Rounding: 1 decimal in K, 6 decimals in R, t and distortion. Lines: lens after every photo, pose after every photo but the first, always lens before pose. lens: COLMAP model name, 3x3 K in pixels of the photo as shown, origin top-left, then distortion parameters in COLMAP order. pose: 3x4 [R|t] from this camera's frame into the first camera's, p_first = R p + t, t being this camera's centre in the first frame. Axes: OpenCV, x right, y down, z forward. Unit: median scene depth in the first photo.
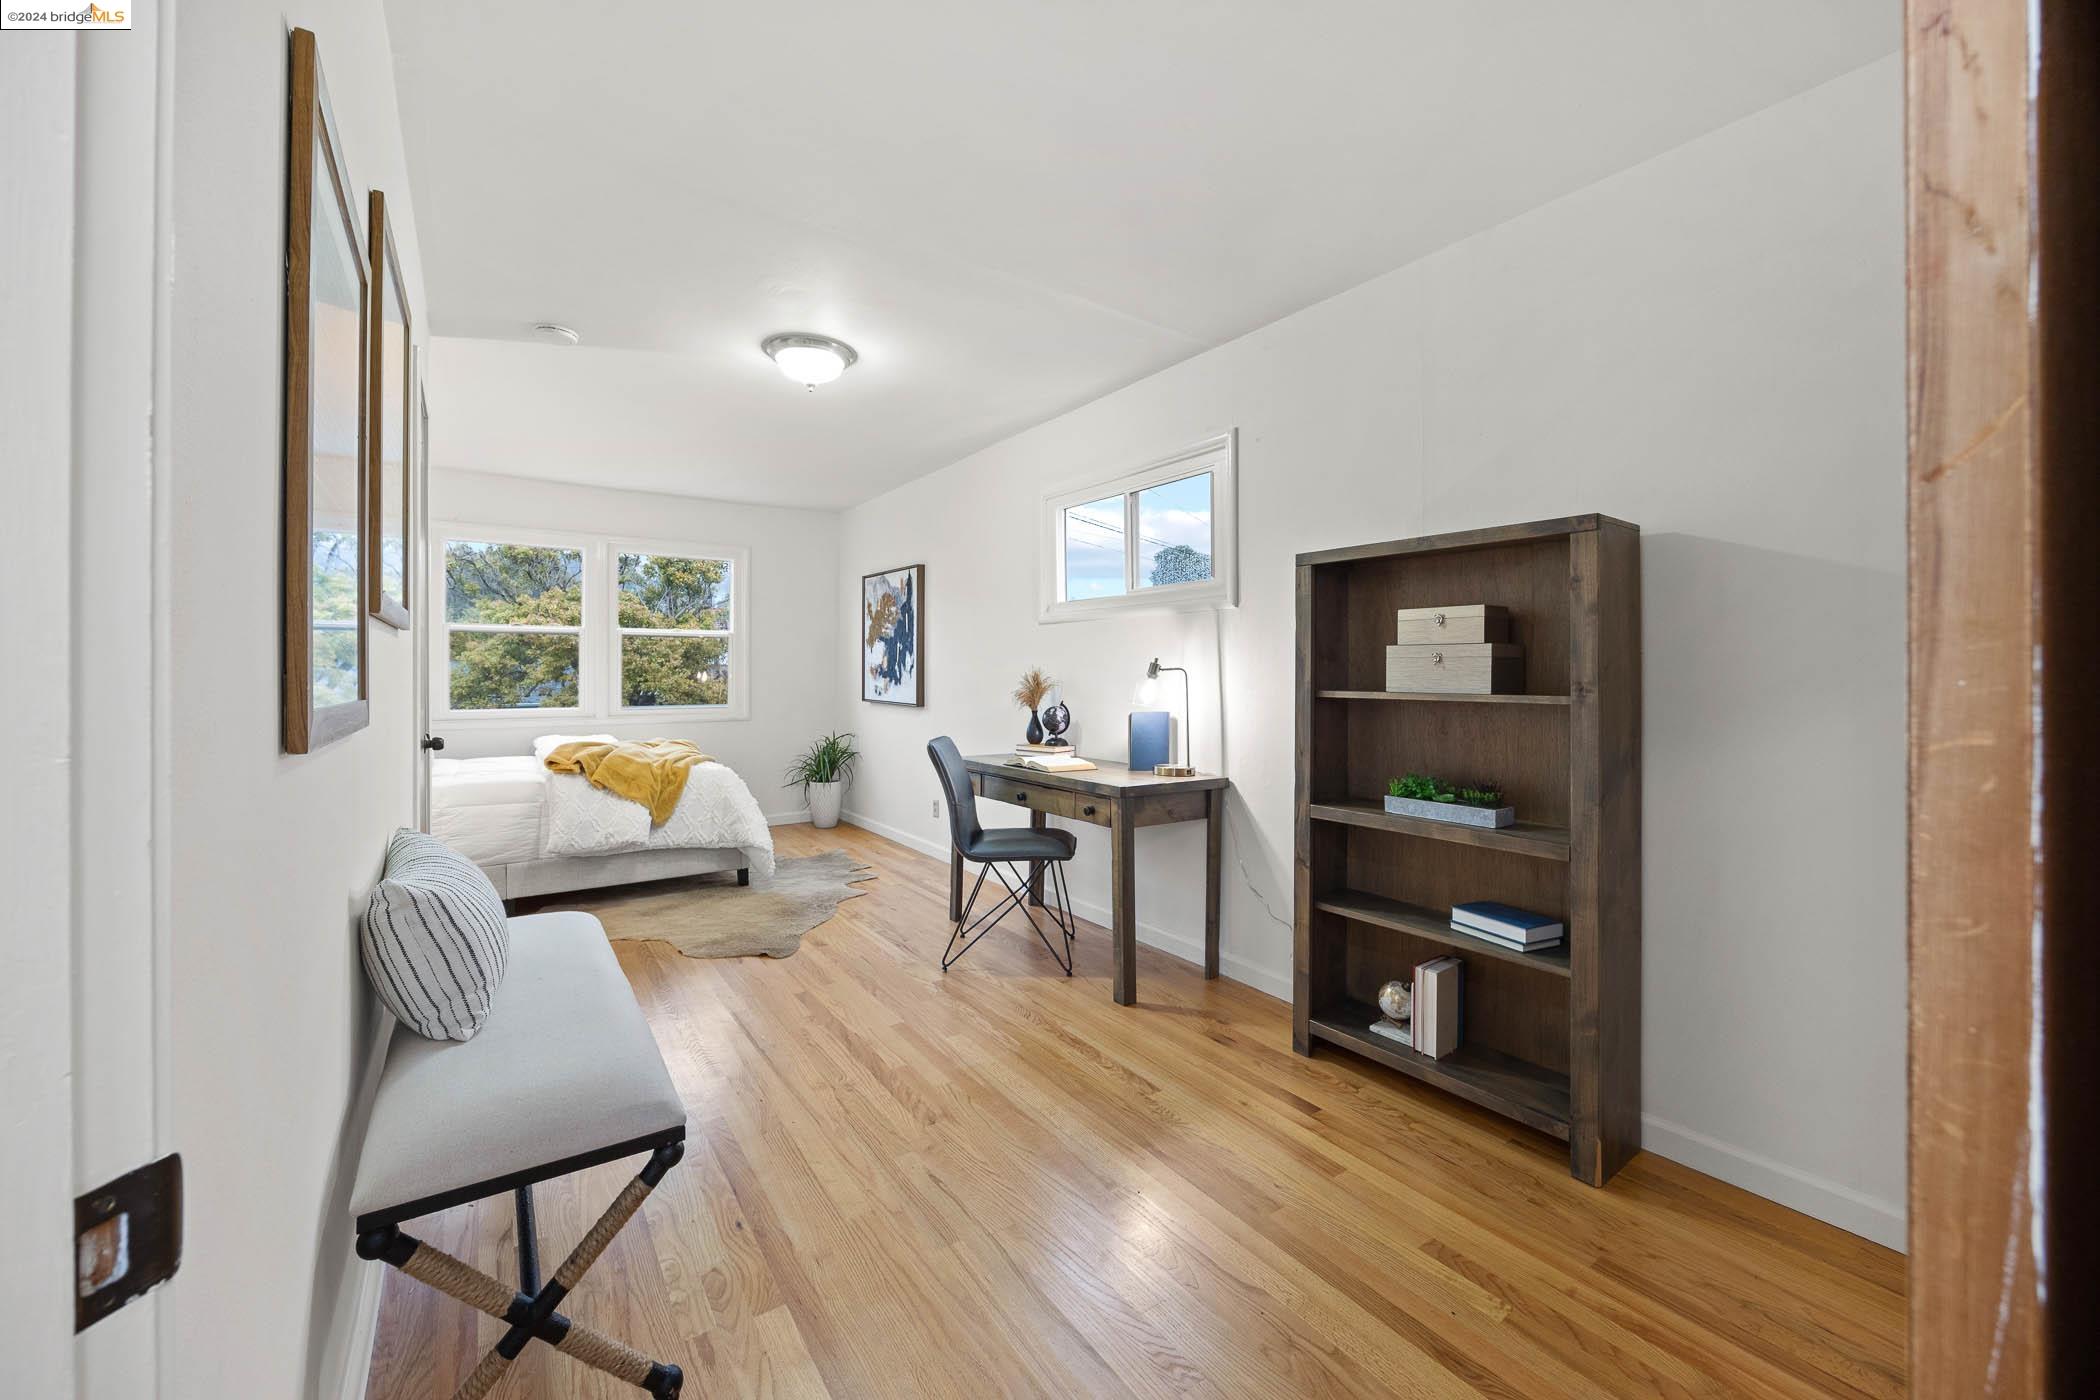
lens RADIAL K [[807.0, 0, 1049.4], [0, 807.0, 675.6], [0, 0, 1]] dist [-0.007167, 0.002026]
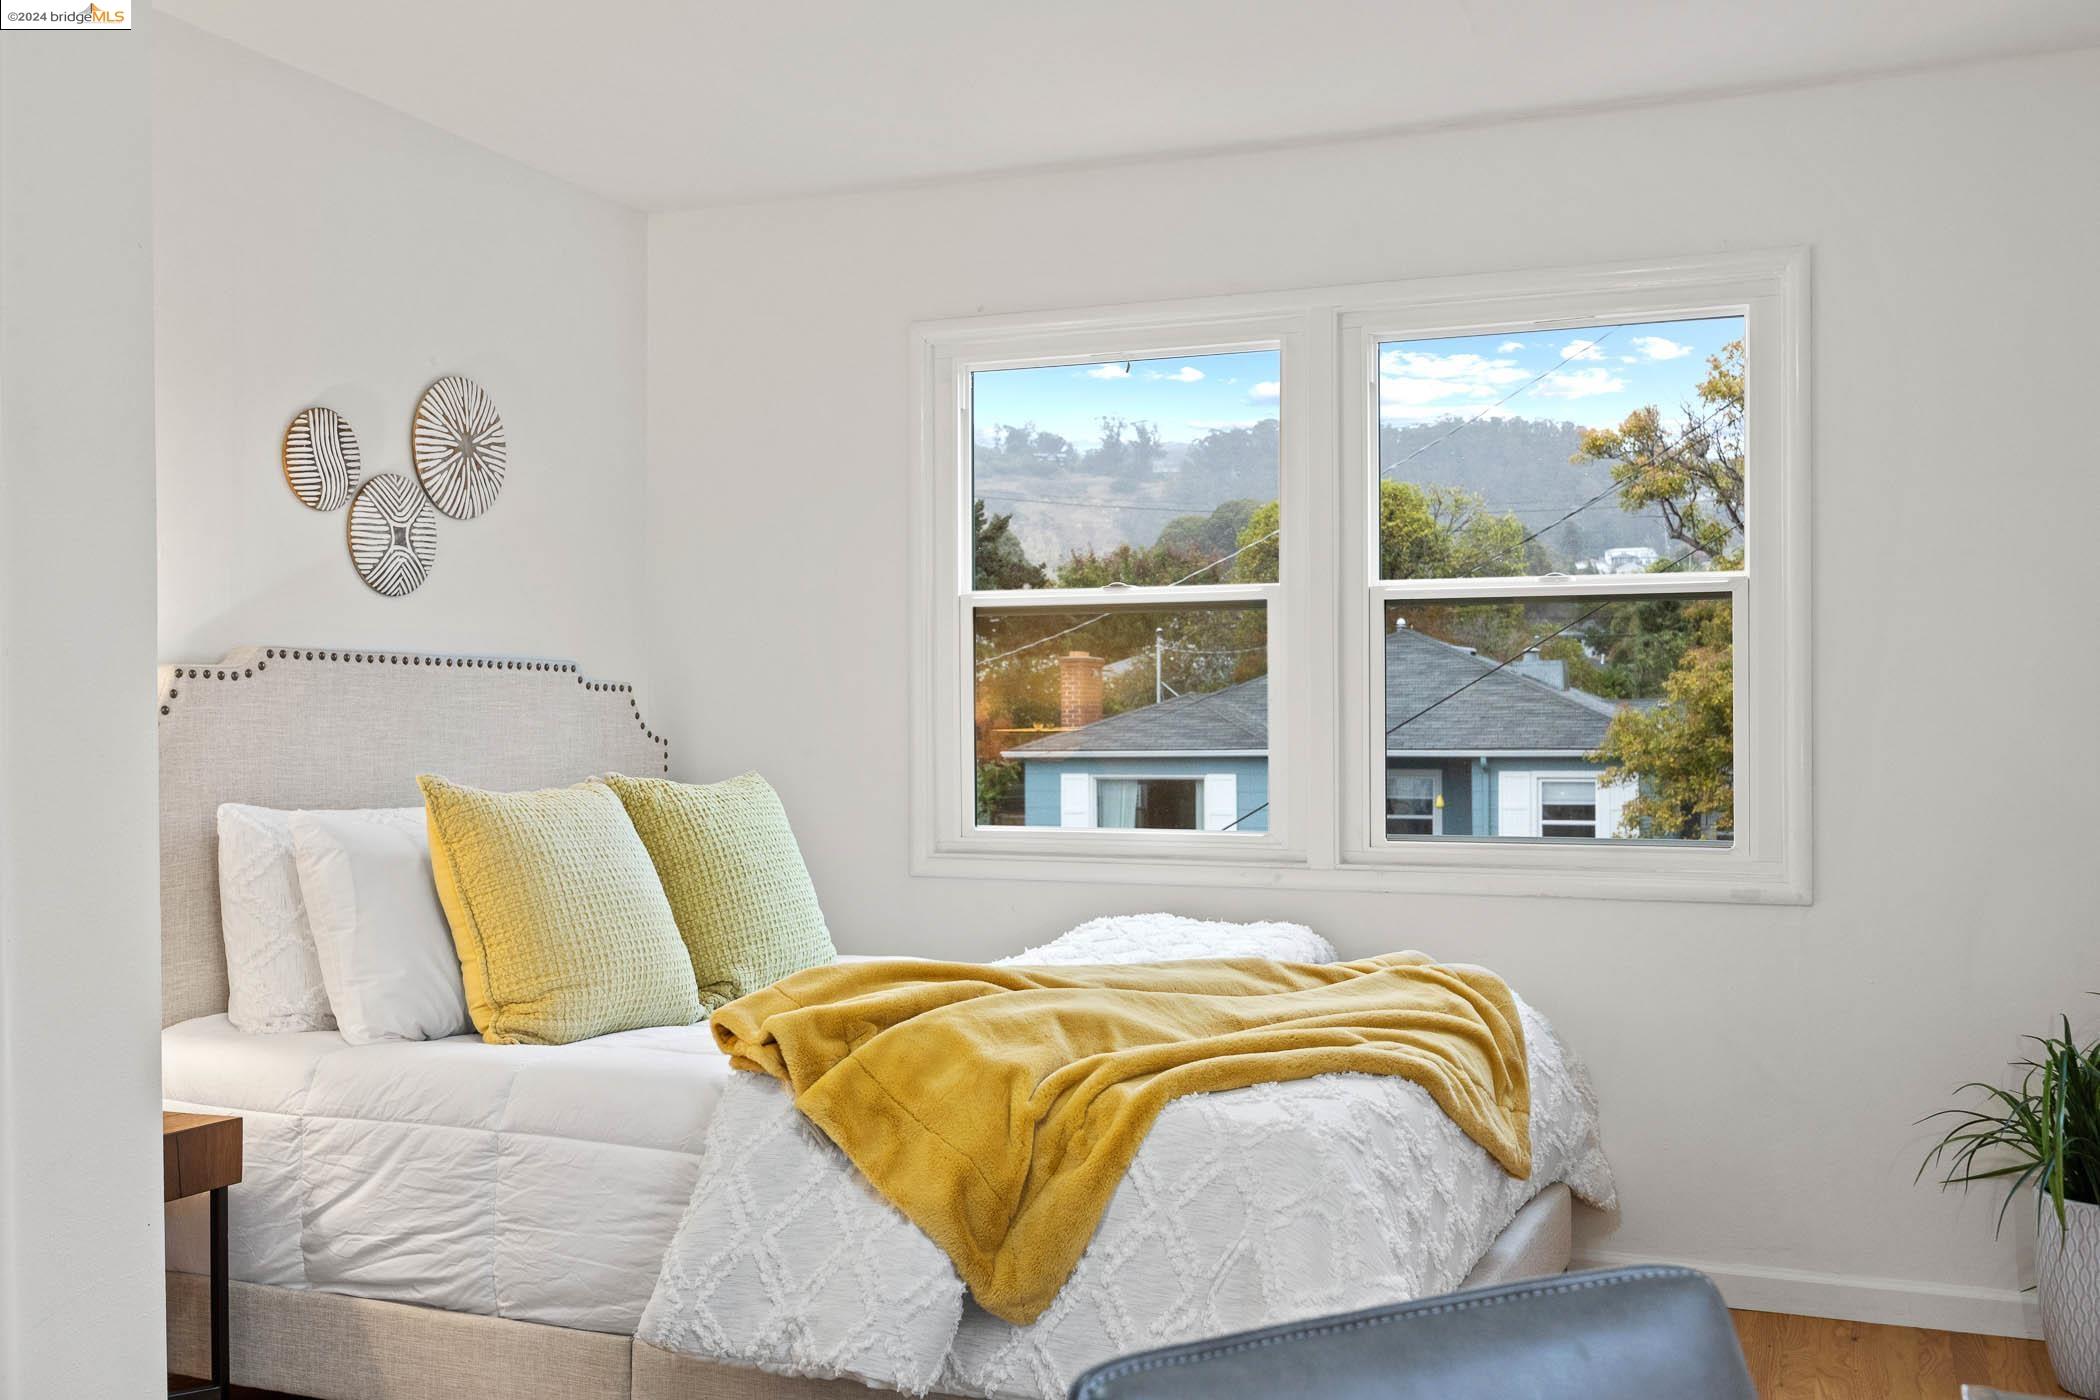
lens RADIAL K [[2012.7, 0, 1035.1], [0, 2012.7, 704.0], [0, 0, 1]] dist [0.008513, 0.000000]
pose [[0.539280, -0.007773, -0.842091, 0.069745], [-0.001911, 0.999944, -0.010454, -0.004363], [0.842125, 0.007247, 0.539234, 0.702324]]
